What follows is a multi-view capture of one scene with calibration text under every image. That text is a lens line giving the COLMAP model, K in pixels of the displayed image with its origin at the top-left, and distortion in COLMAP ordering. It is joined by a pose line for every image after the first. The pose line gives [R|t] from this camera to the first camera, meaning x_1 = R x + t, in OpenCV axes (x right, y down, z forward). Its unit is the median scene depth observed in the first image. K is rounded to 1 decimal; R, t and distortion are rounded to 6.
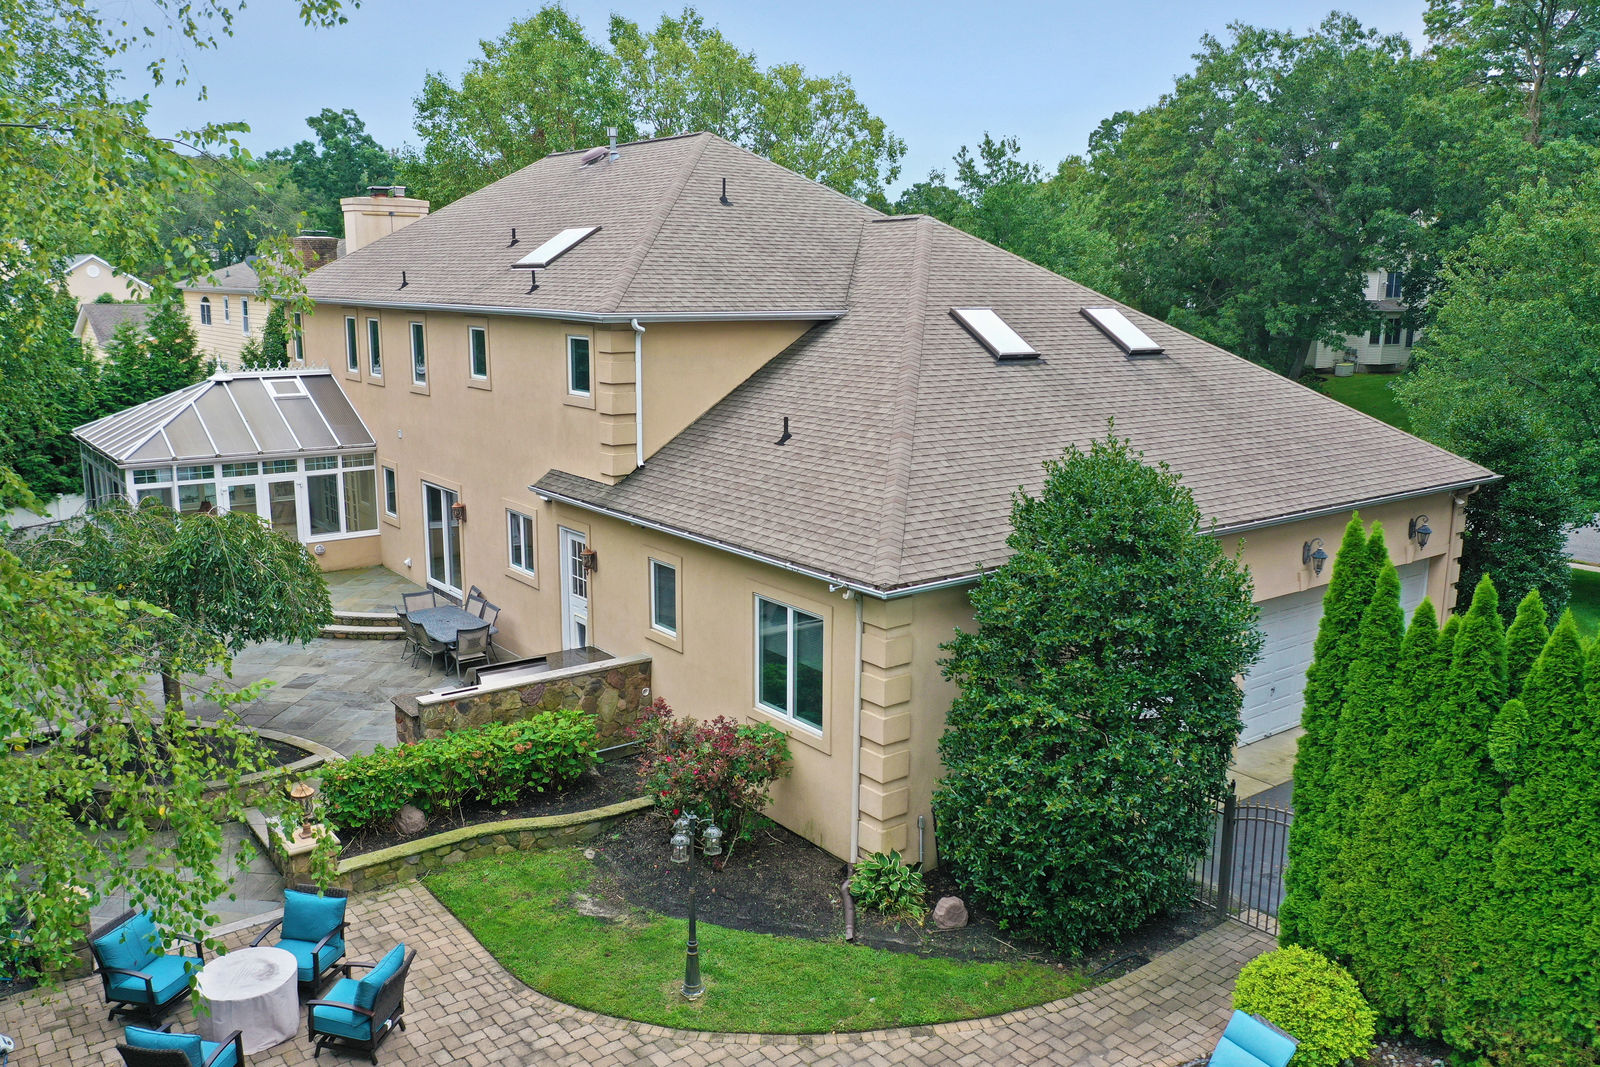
lens RADIAL K [[1252.5, 0, 800.0], [0, 1252.5, 533.5], [0, 0, 1]] dist [-0.009380, -0.004148]
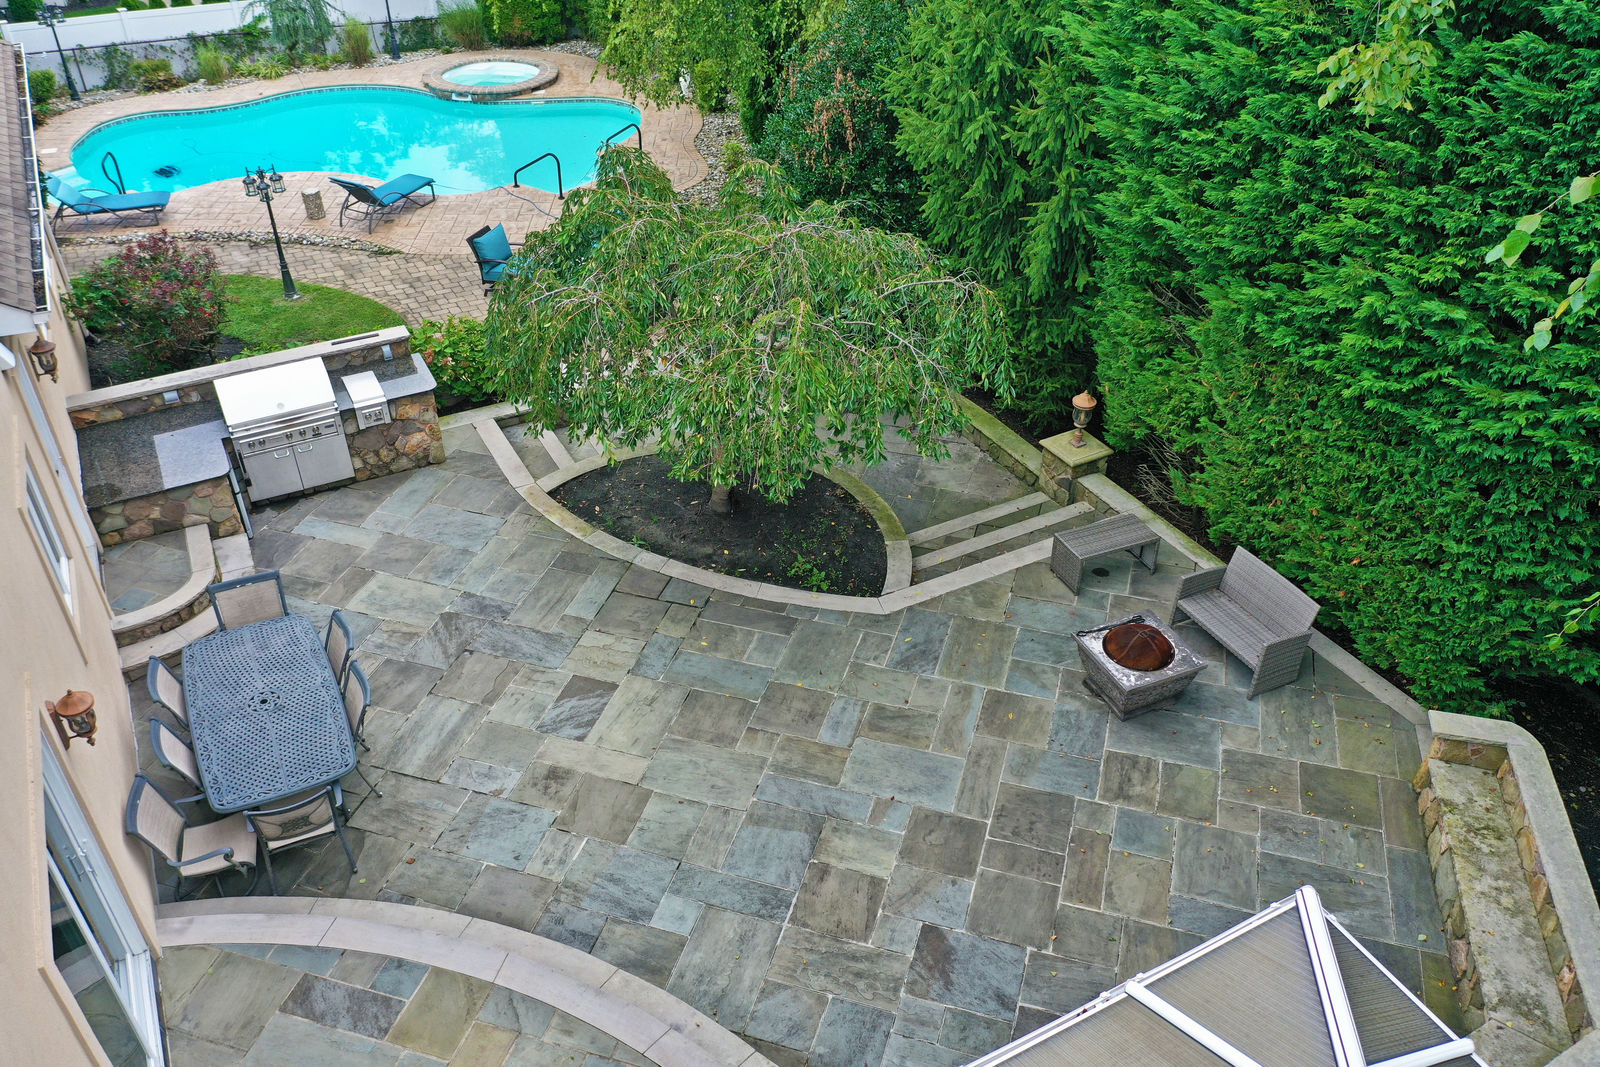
lens RADIAL K [[1252.5, 0, 800.0], [0, 1252.5, 533.5], [0, 0, 1]] dist [-0.009380, -0.004148]
pose [[-0.986152, -0.108759, 0.125205, -0.597685], [0.016885, 0.685186, 0.728173, -0.335458], [-0.164984, 0.720203, -0.673861, 1.411379]]
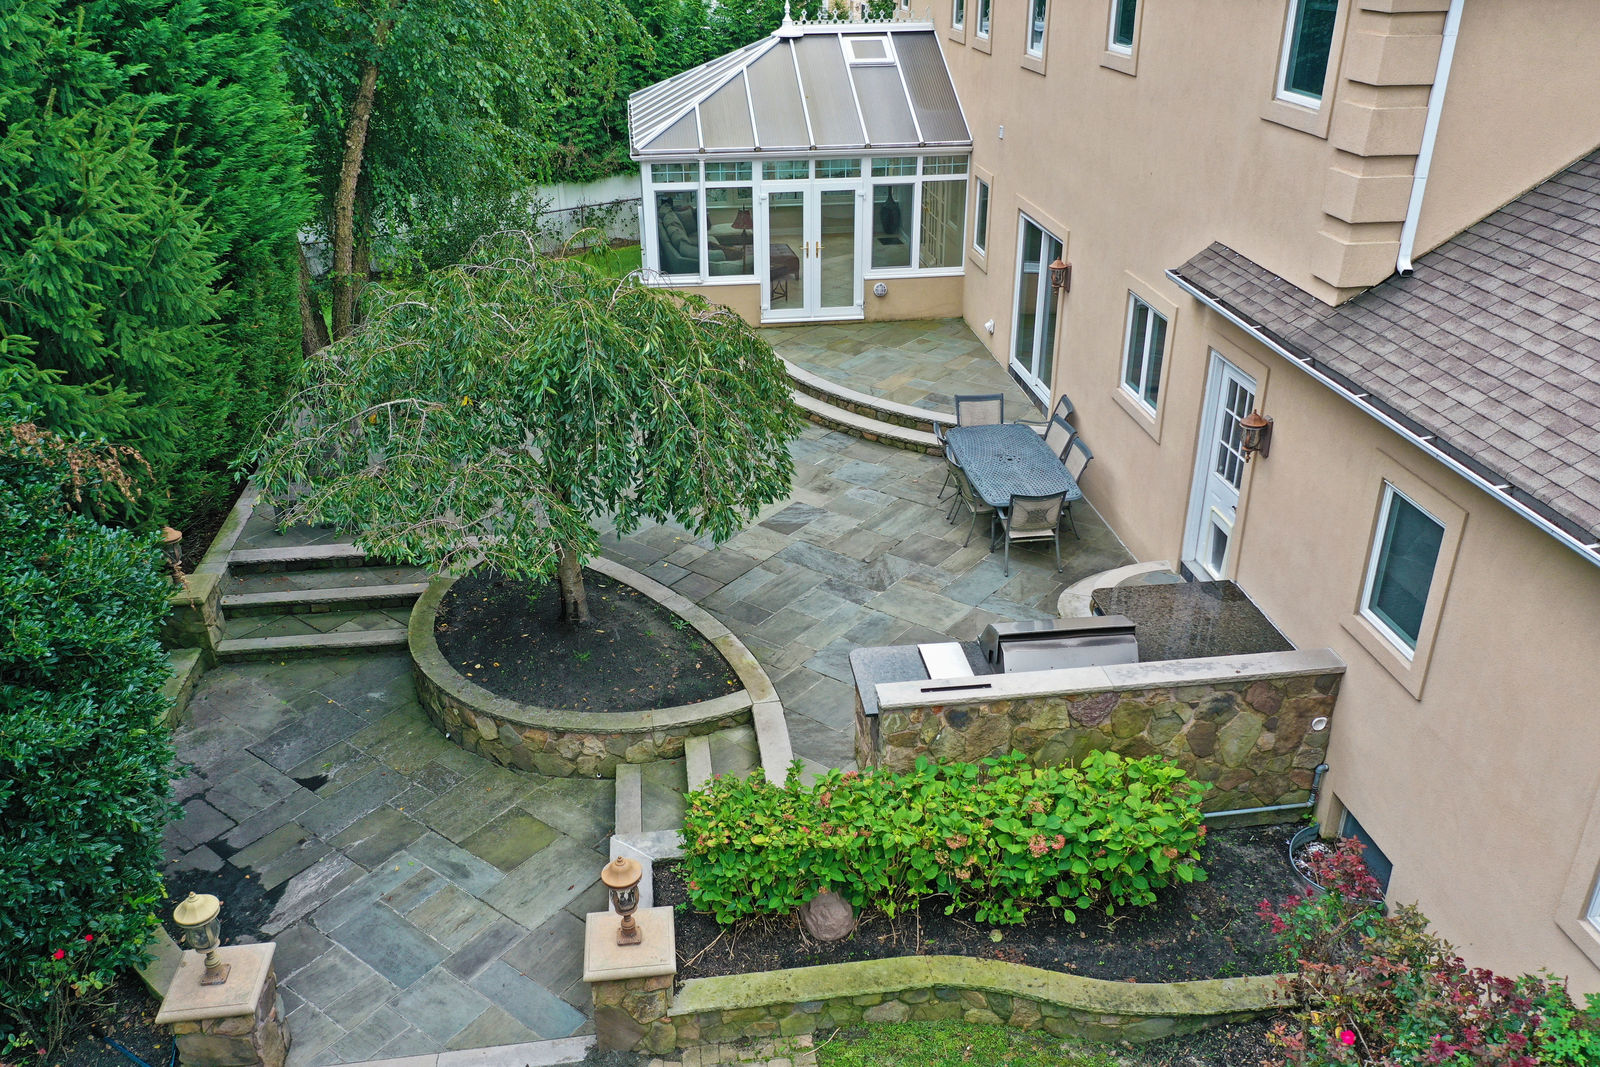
lens RADIAL K [[1252.5, 0, 800.0], [0, 1252.5, 533.5], [0, 0, 1]] dist [-0.009380, -0.004148]
pose [[0.863454, 0.210929, -0.458211, -0.087057], [-0.084980, 0.956219, 0.280042, -0.071350], [0.497219, -0.202865, 0.843575, 0.469326]]
